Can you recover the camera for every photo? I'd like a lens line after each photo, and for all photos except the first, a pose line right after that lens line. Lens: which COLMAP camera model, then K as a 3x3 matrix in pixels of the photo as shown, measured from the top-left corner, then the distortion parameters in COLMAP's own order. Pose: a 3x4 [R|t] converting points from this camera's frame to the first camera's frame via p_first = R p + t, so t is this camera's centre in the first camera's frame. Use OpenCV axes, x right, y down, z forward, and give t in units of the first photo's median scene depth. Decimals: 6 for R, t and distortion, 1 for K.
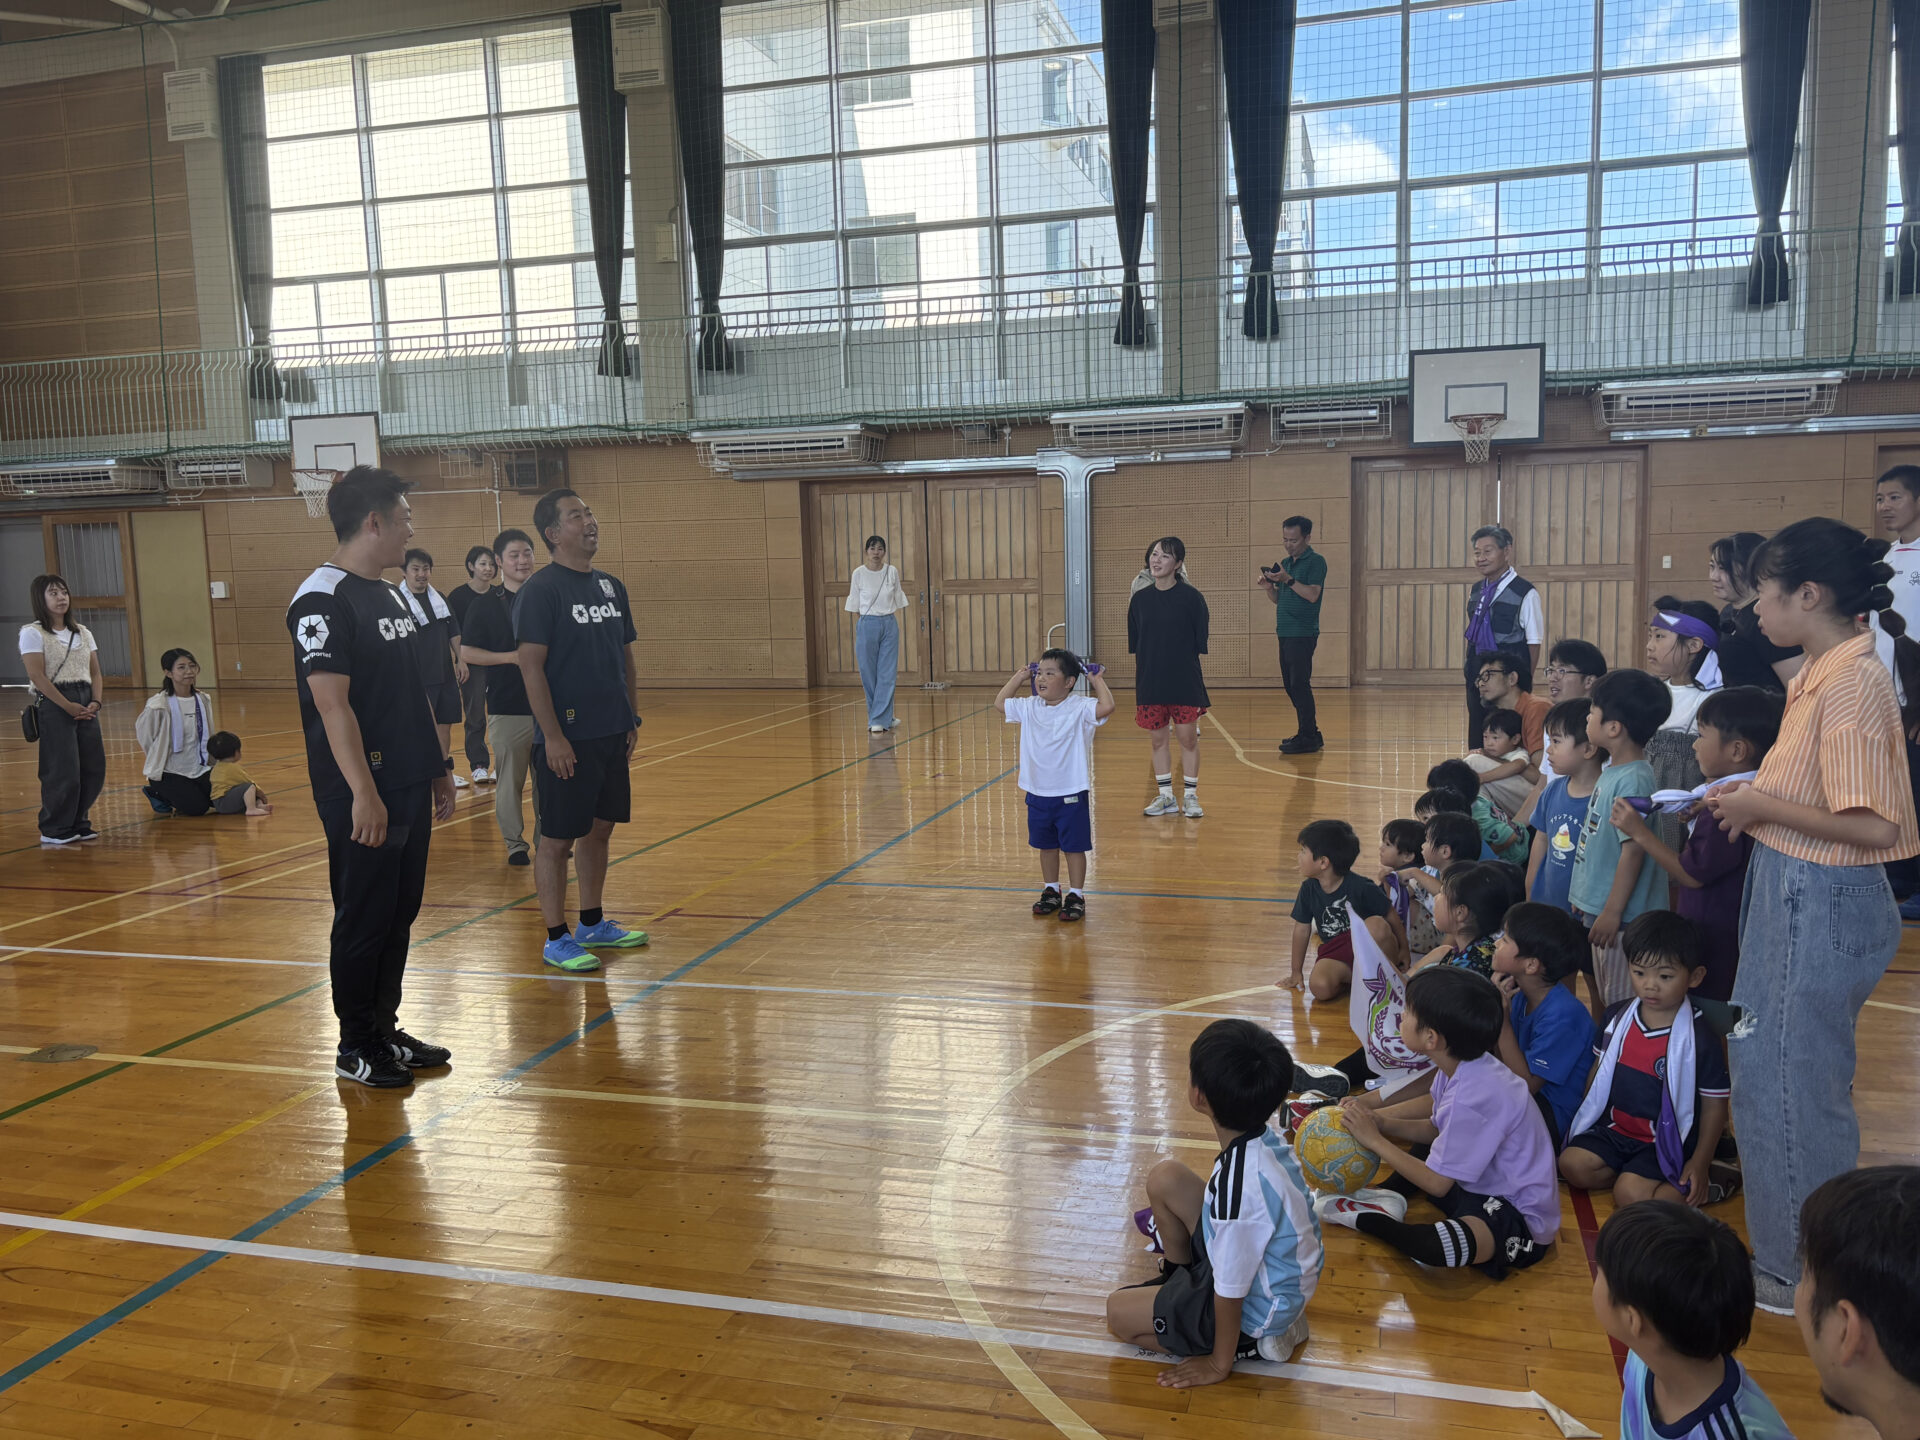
lens RADIAL K [[1526.6, 0, 960.0], [0, 1526.6, 720.0], [0, 0, 1]] dist [0.023293, -0.000163]
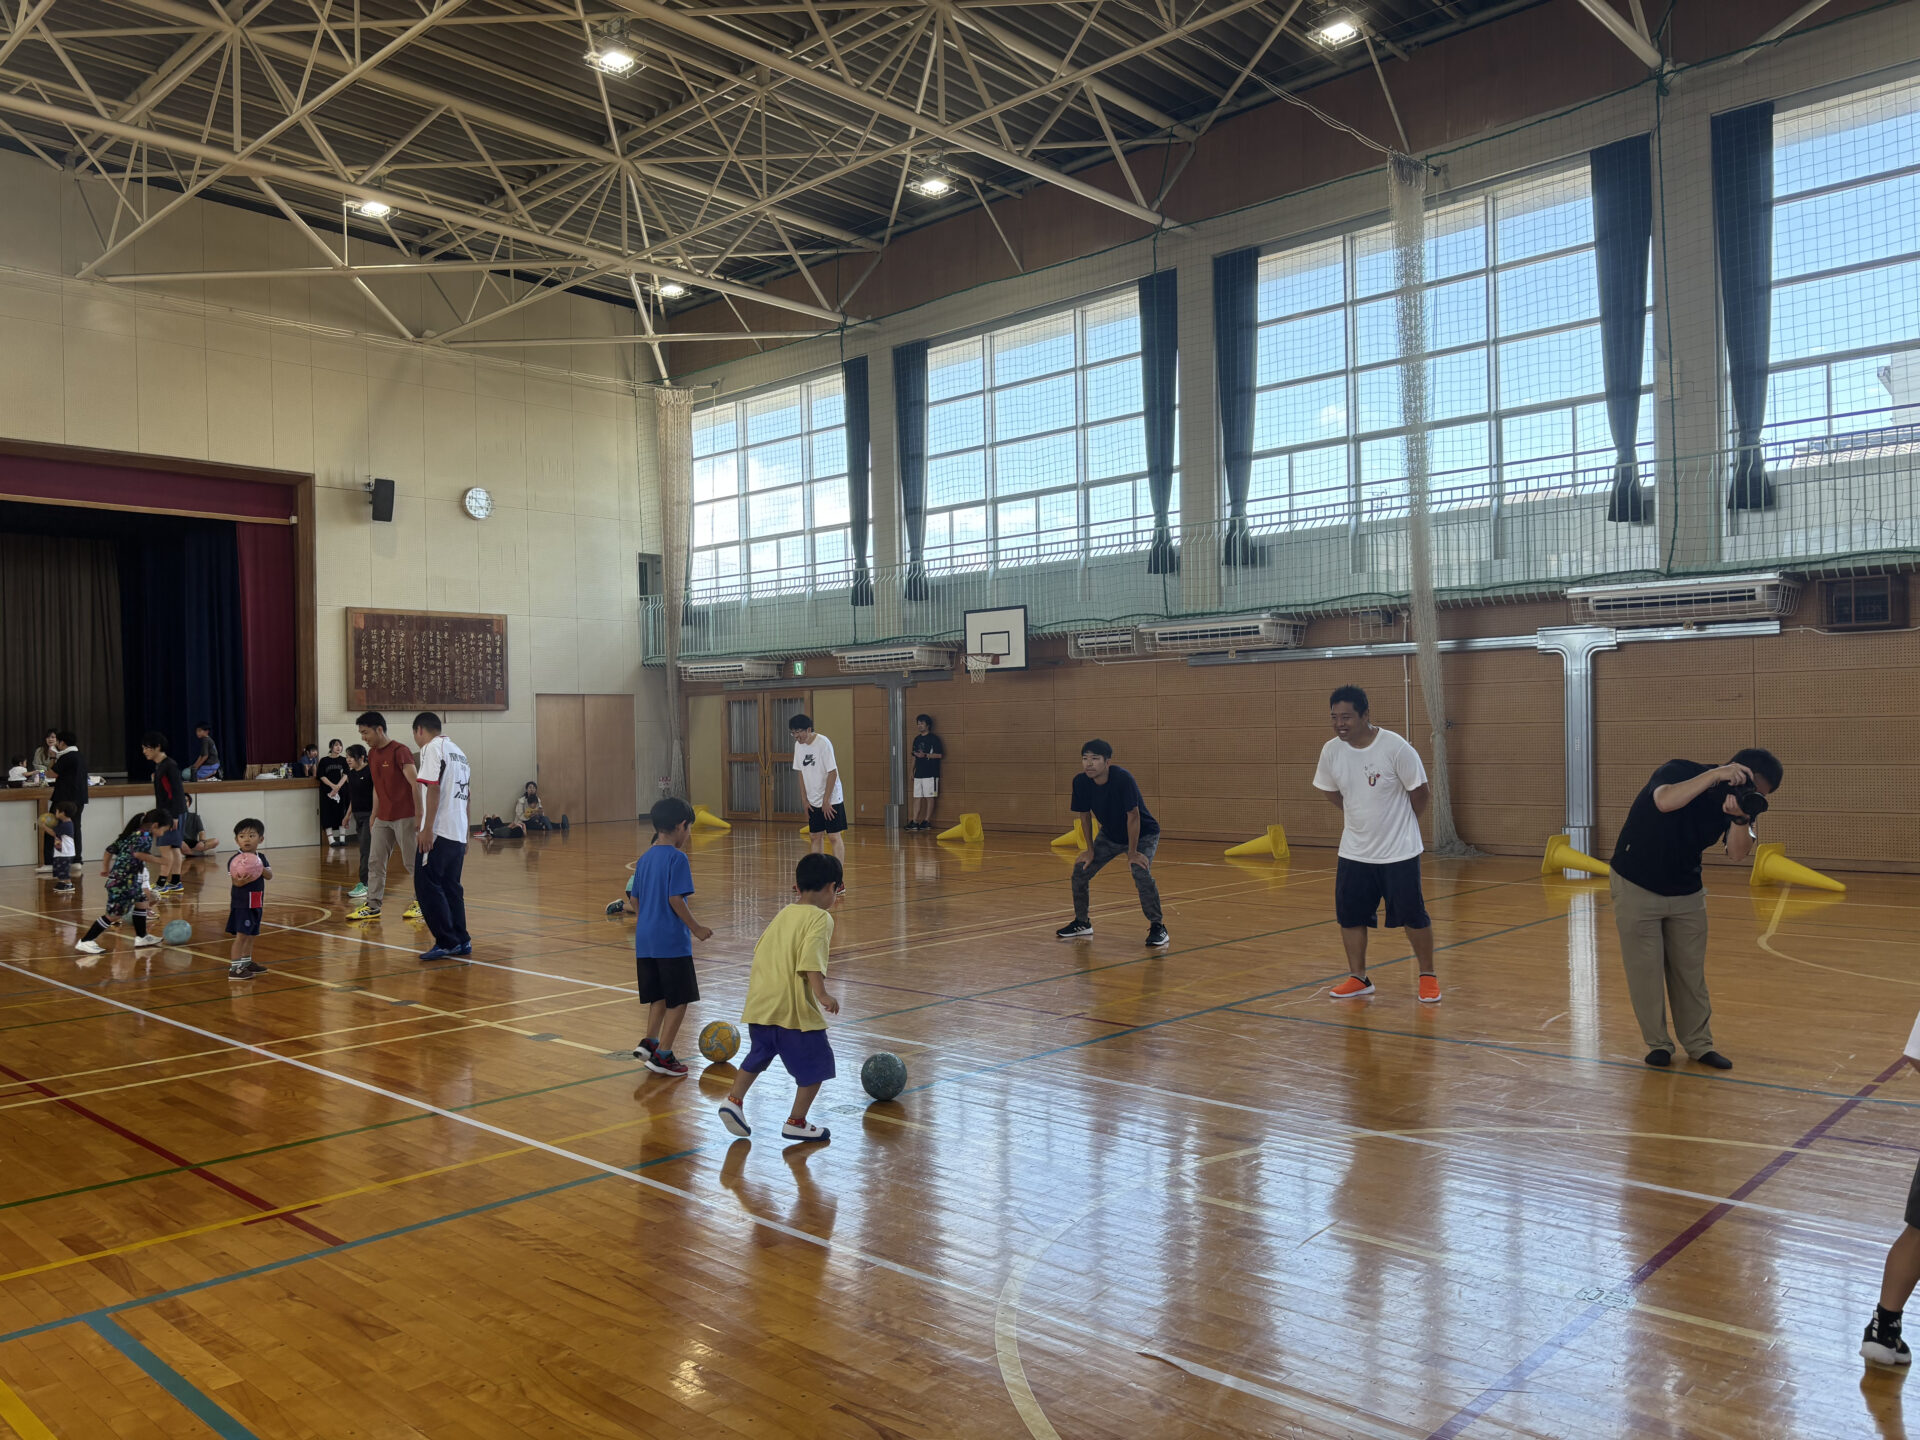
lens RADIAL K [[1451.0, 0, 960.0], [0, 1451.0, 720.0], [0, 0, 1]] dist [0.059323, -0.084596]
pose [[0.888647, 0.004118, -0.458574, 0.166614], [-0.053289, 0.994113, -0.094340, 0.000687], [0.455486, 0.108272, 0.883634, -0.047194]]
